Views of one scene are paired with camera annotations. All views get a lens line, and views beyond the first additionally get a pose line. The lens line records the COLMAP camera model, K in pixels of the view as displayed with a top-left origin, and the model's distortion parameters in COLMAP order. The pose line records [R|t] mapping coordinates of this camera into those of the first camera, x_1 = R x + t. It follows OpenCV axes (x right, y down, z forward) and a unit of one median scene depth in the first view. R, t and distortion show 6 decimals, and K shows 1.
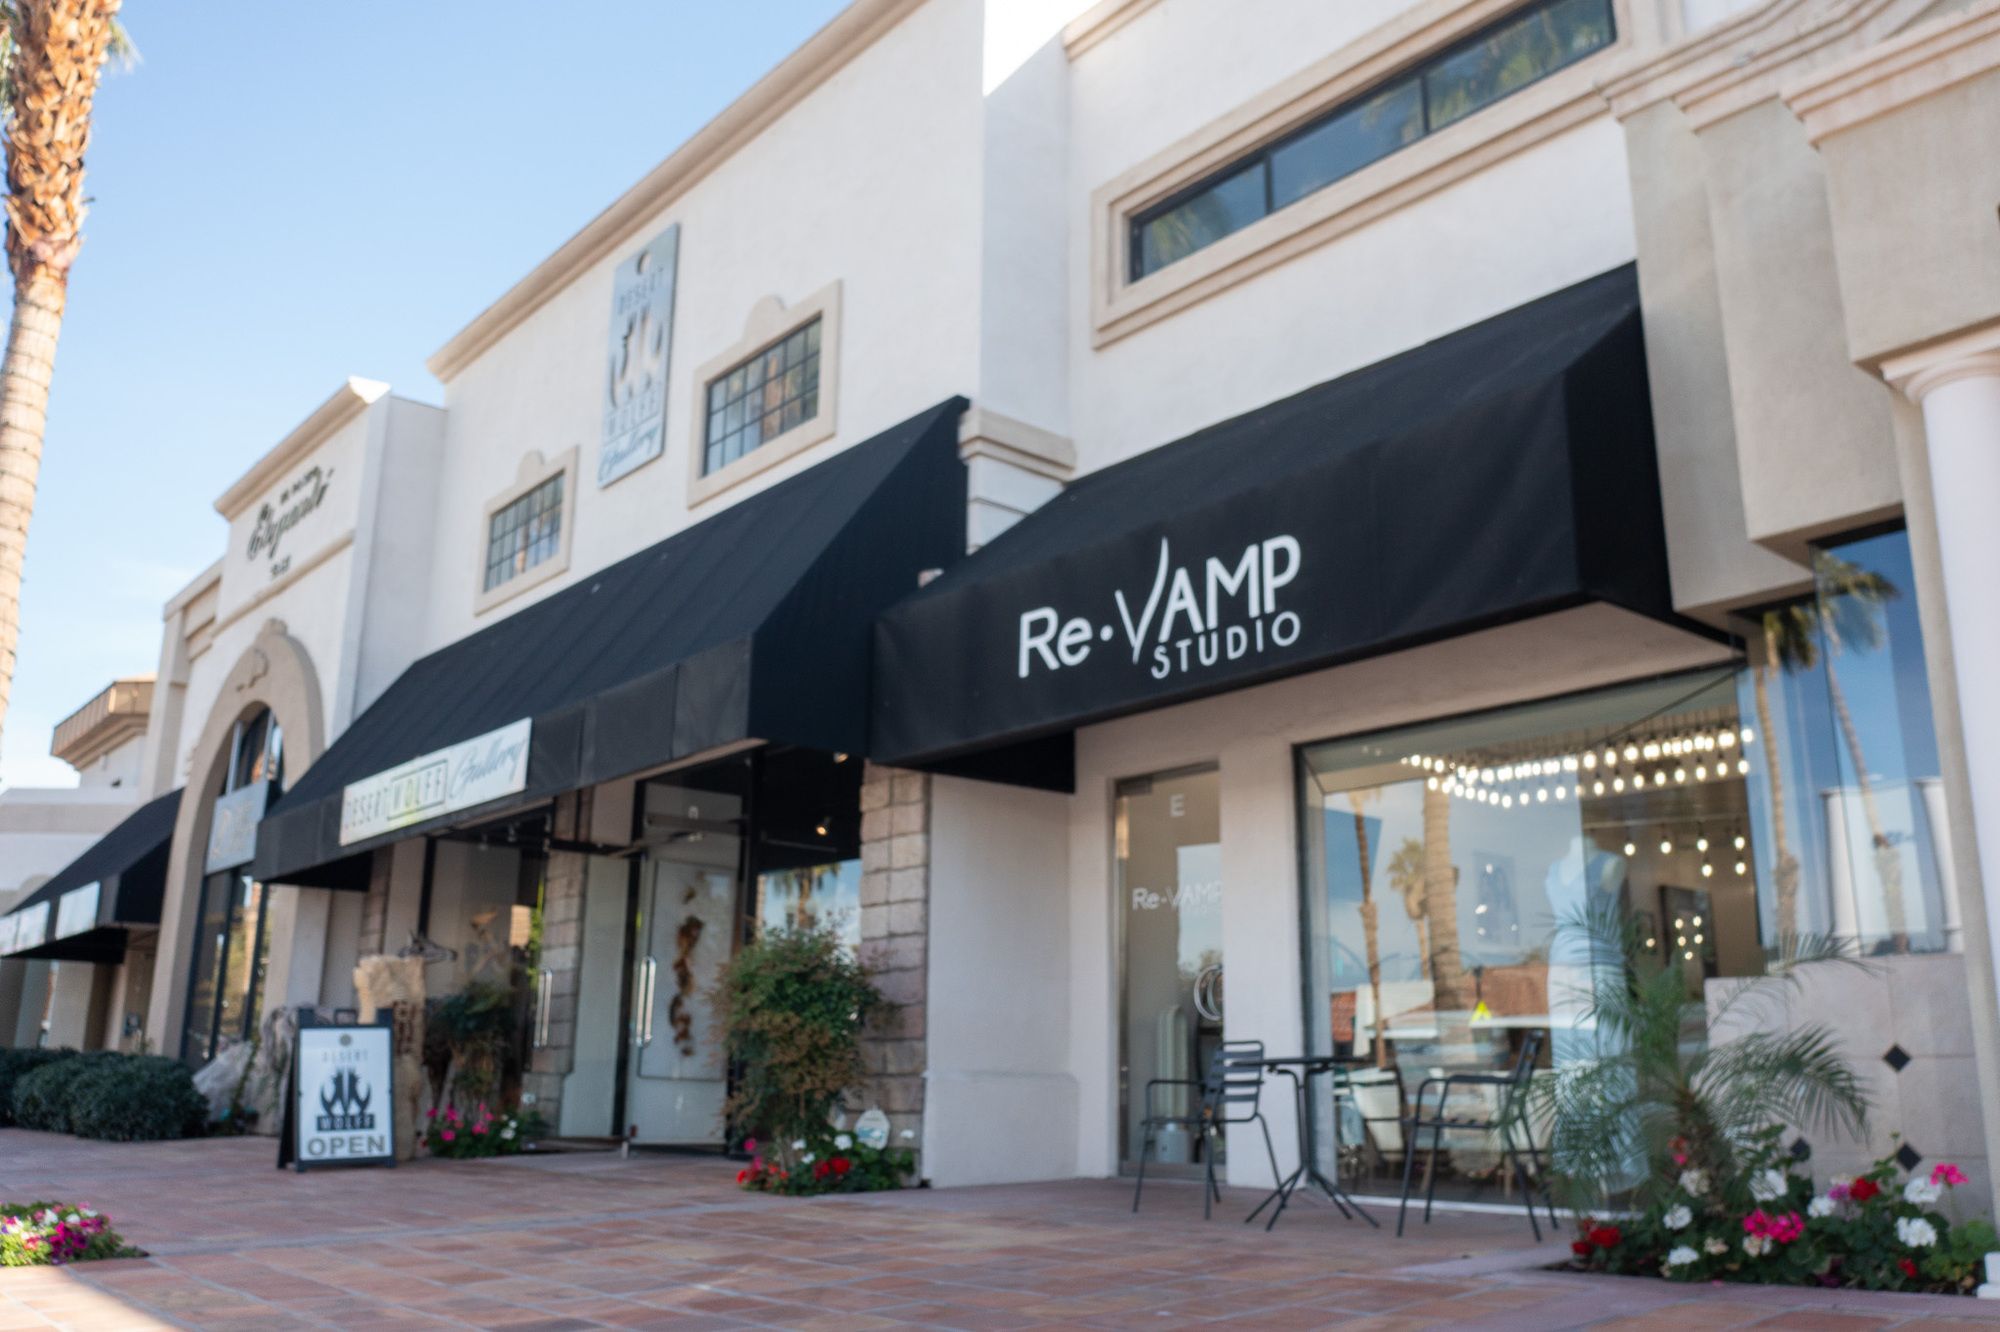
lens RADIAL K [[1618.7, 0, 1005.9], [0, 1618.7, 656.9], [0, 0, 1]] dist [-0.005833, -0.006226]
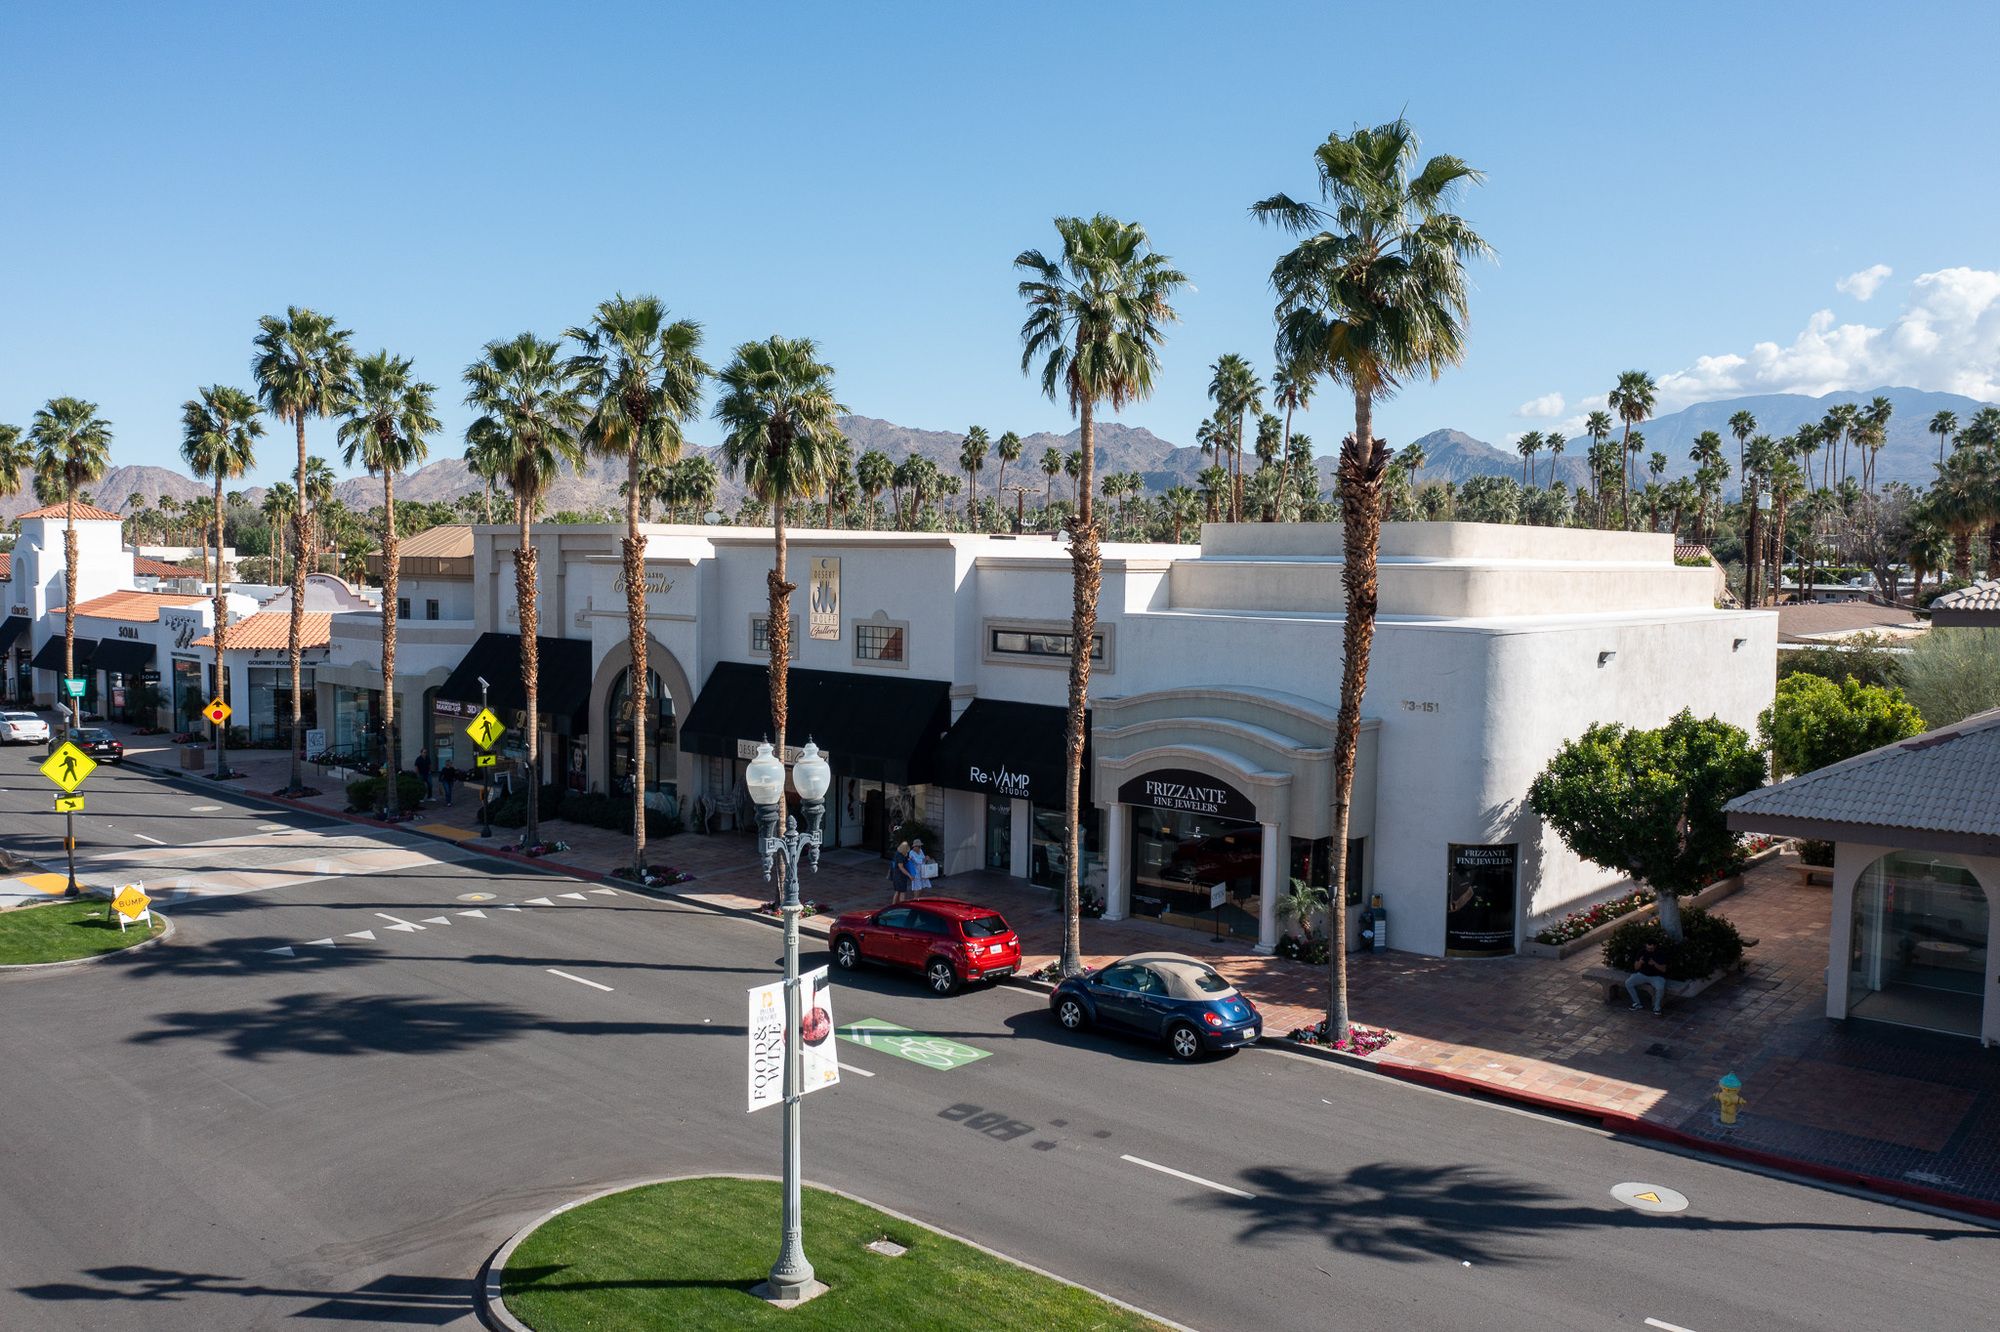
lens RADIAL K [[1618.7, 0, 1005.9], [0, 1618.7, 656.9], [0, 0, 1]] dist [-0.005833, -0.006226]
pose [[0.990313, -0.003616, 0.138805, -0.404601], [-0.042320, 0.944236, 0.326537, -1.397795], [-0.132245, -0.329248, 0.934937, -2.459042]]
